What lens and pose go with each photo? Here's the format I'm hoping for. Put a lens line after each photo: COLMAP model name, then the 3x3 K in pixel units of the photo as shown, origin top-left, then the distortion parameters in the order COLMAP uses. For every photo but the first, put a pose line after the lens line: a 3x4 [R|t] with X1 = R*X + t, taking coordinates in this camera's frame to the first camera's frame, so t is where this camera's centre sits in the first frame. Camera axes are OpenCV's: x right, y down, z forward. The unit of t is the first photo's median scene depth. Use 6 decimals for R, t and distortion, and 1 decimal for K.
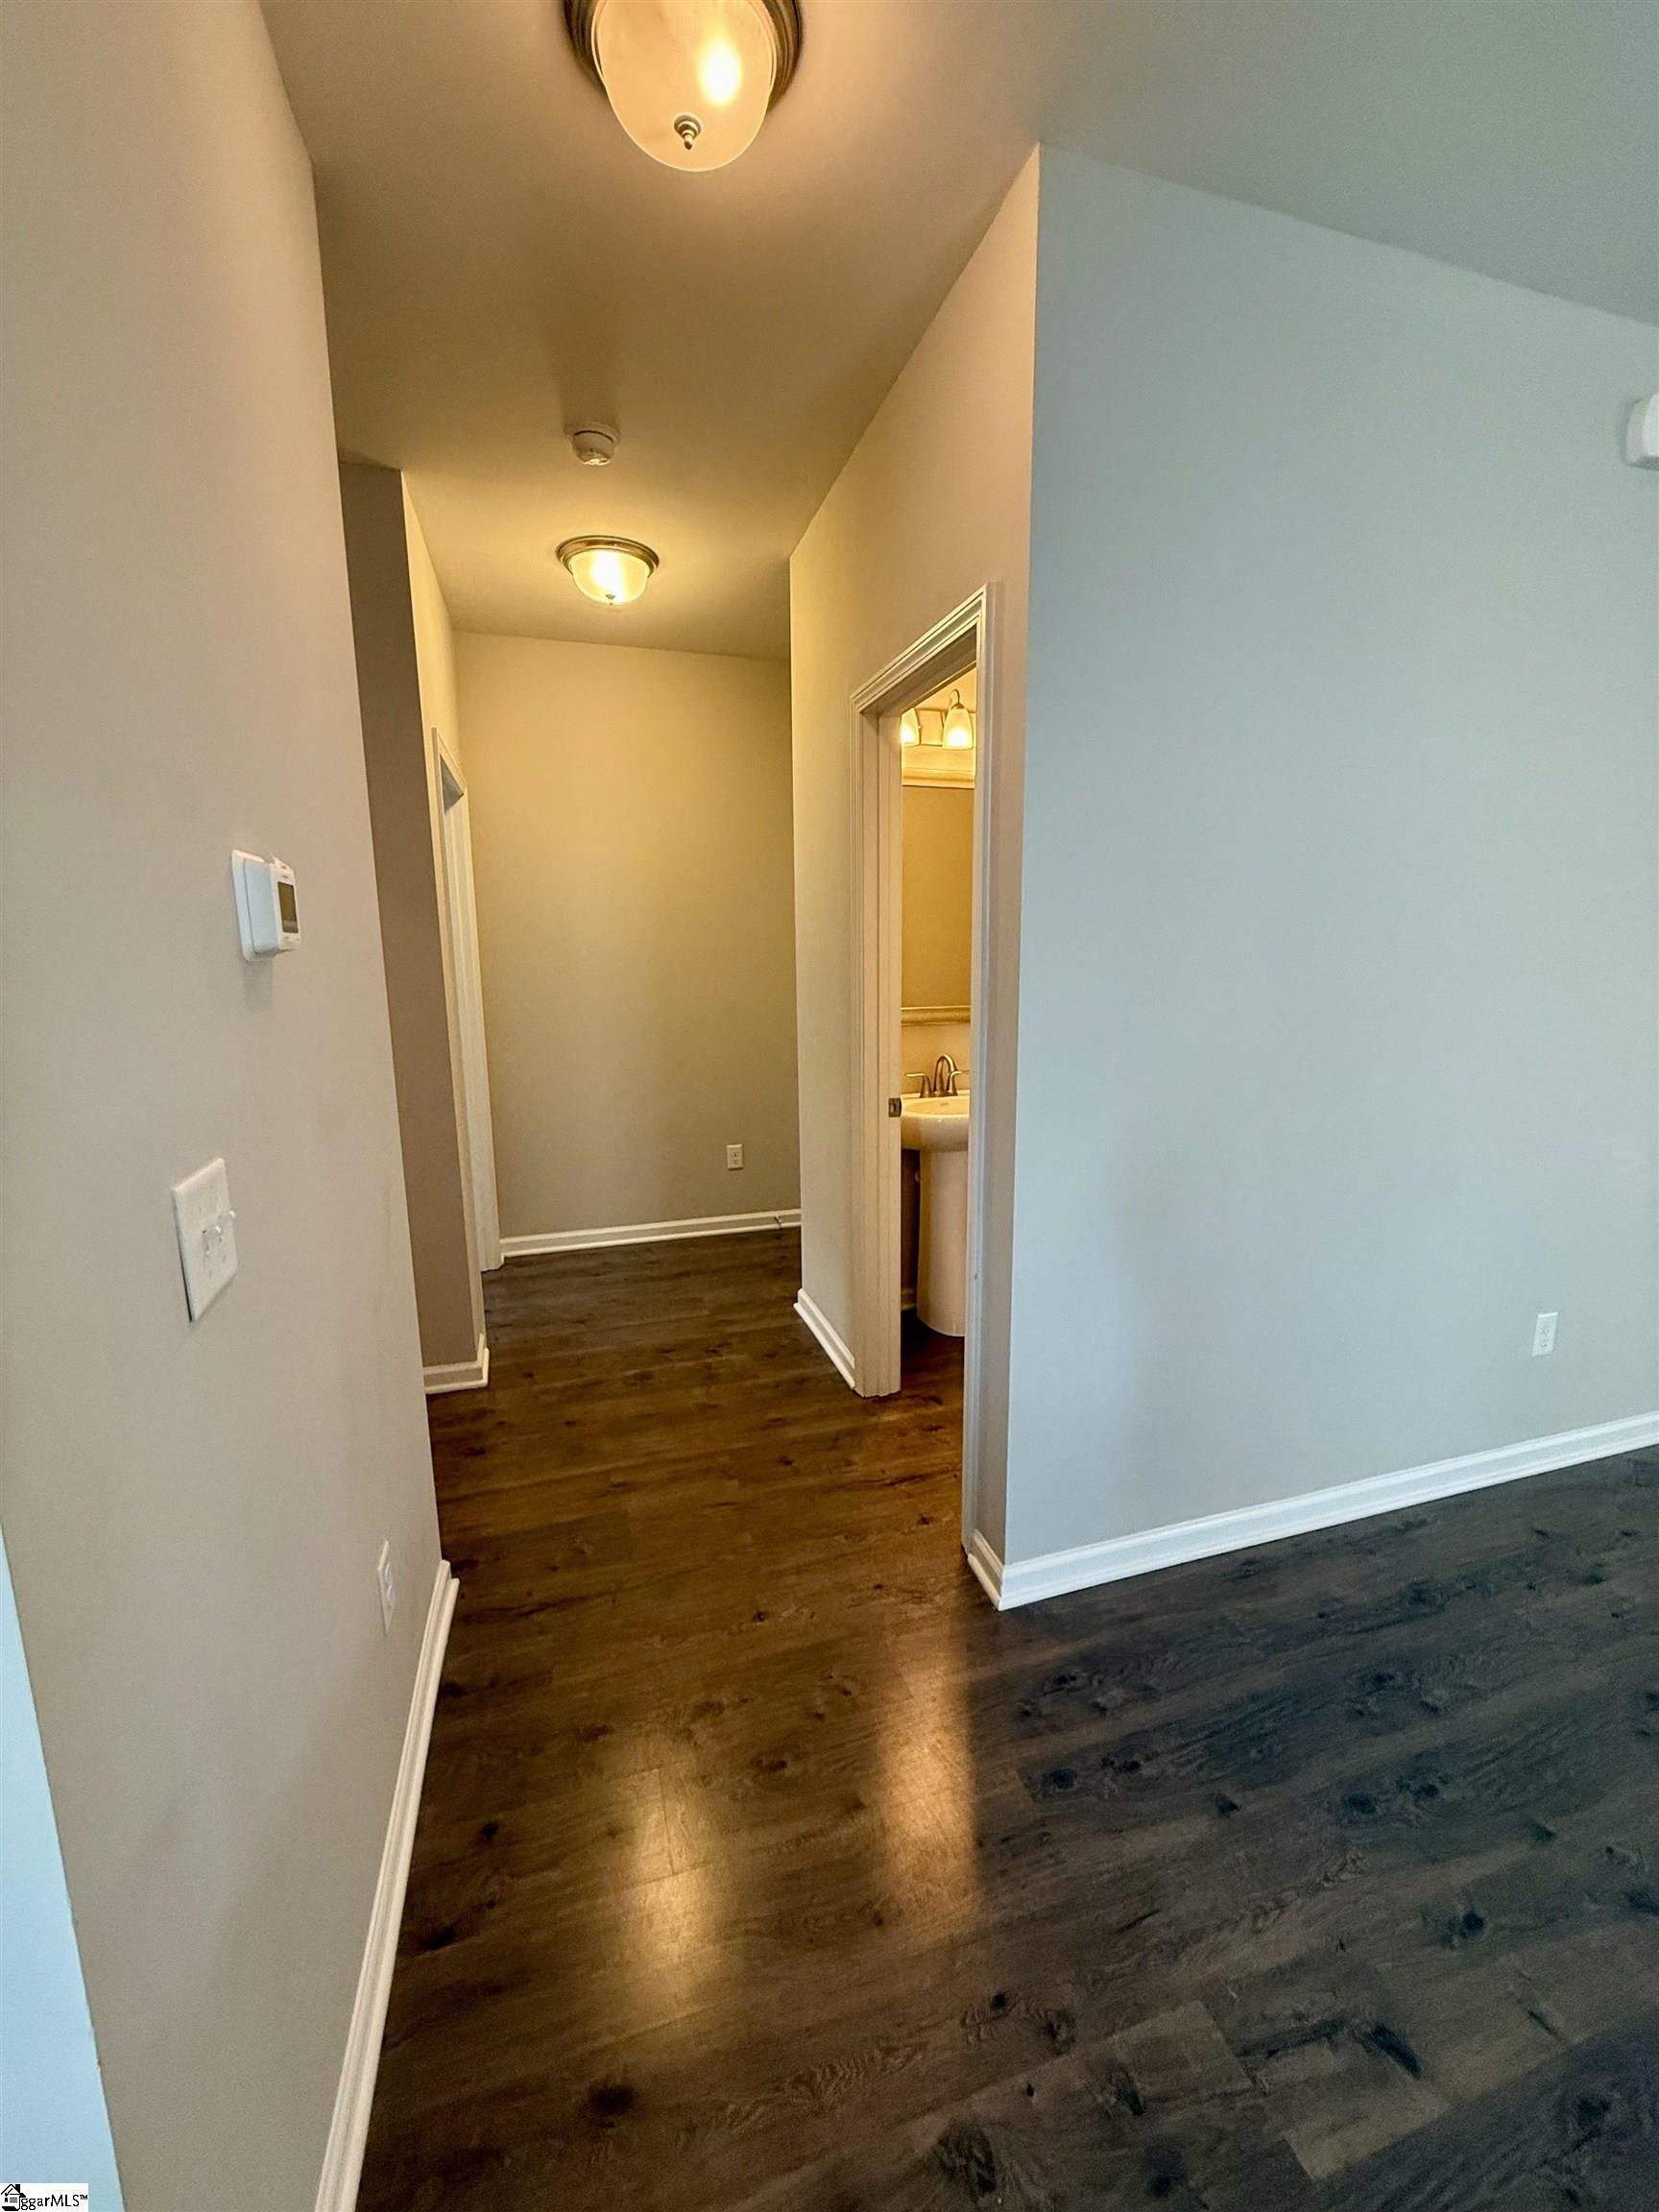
lens RADIAL K [[879.1, 0, 833.9], [0, 879.1, 1115.8], [0, 0, 1]] dist [-0.002601, -0.000411]
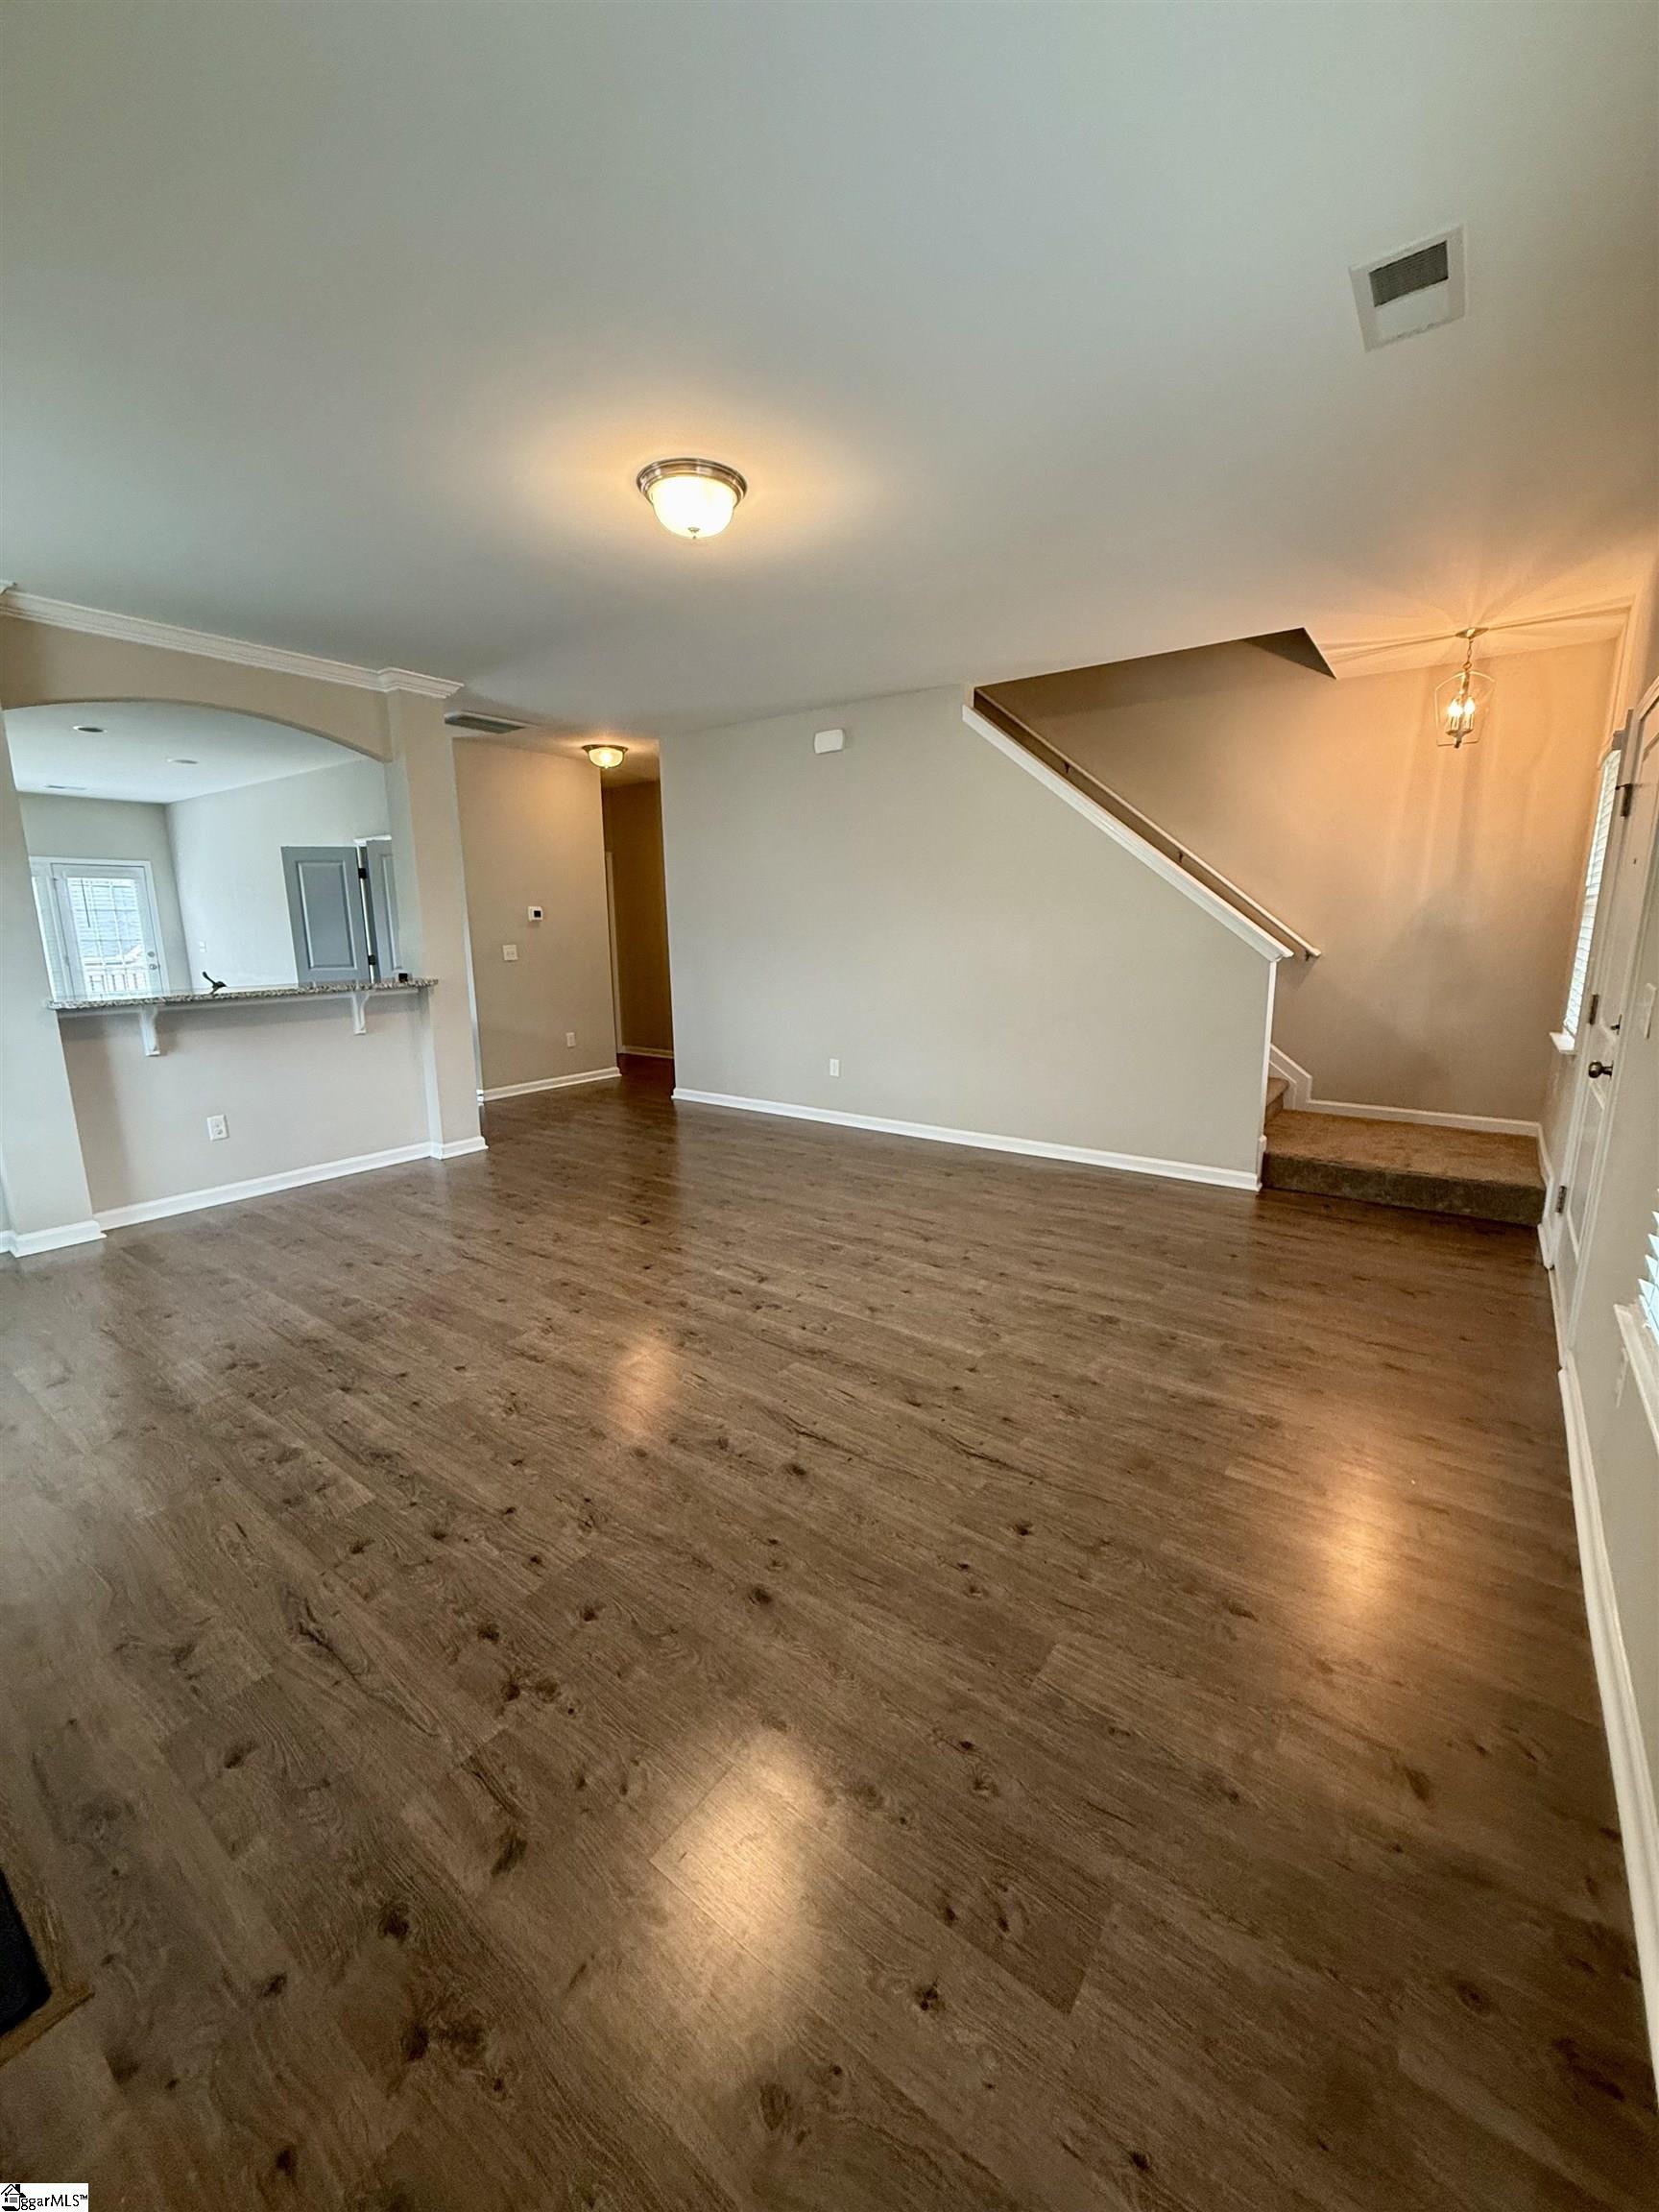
lens RADIAL K [[879.1, 0, 816.5], [0, 879.1, 1093.9], [0, 0, 1]] dist [-0.002601, -0.000411]
pose [[0.580067, 0.162521, -0.798191, 1.642682], [-0.125178, 0.986040, 0.109798, -0.150350], [0.804893, 0.036226, 0.592313, 0.573400]]
